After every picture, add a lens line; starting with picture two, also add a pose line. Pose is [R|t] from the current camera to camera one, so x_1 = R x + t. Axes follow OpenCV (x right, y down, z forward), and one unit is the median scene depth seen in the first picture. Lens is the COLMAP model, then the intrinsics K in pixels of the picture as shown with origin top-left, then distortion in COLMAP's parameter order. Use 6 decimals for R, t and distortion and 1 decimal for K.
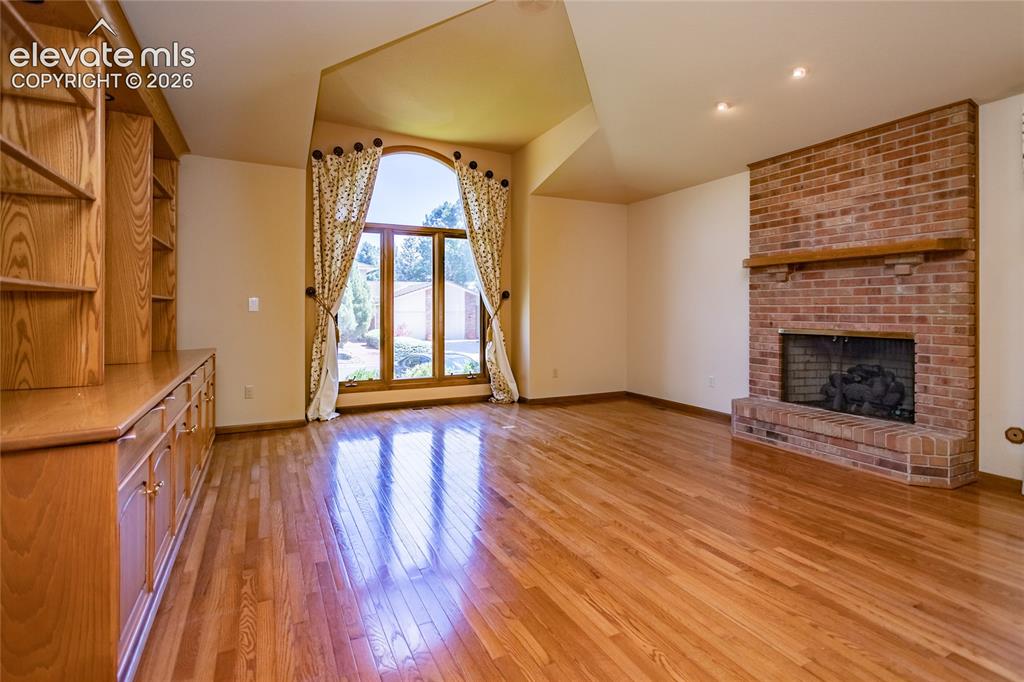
lens RADIAL K [[485.0, 0, 511.3], [0, 485.0, 307.0], [0, 0, 1]] dist [0.000128, 0.000230]
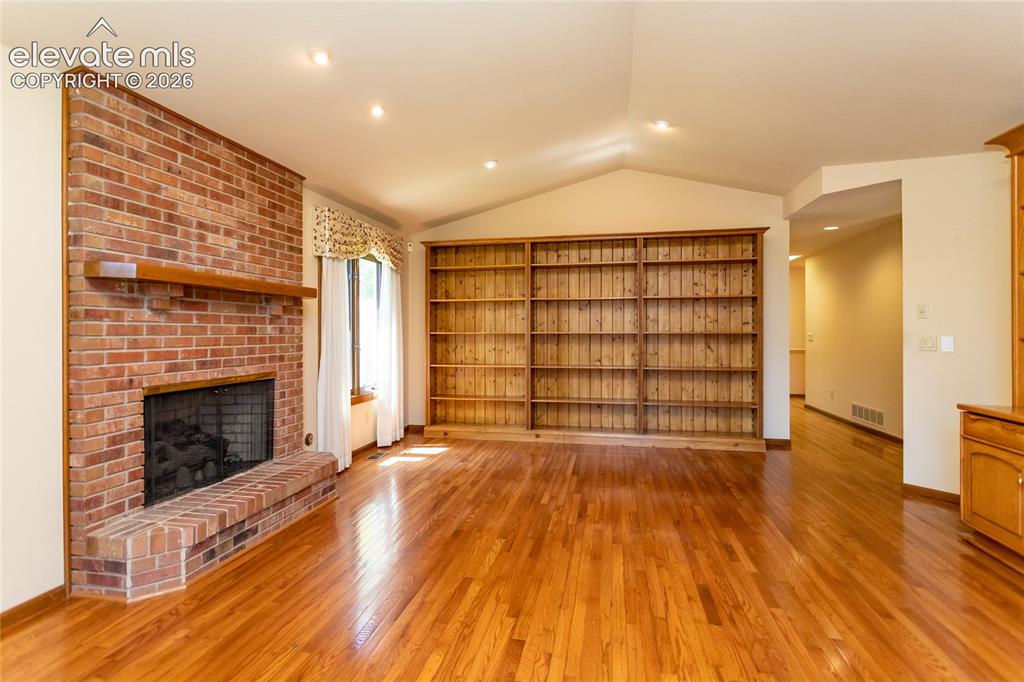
lens RADIAL K [[485.0, 0, 510.5], [0, 485.0, 334.2], [0, 0, 1]] dist [0.000128, 0.000230]
pose [[-0.785149, -0.001154, 0.619306, -0.192757], [0.000935, 0.999995, 0.003049, -0.026491], [-0.619307, 0.002973, -0.785143, 1.348983]]
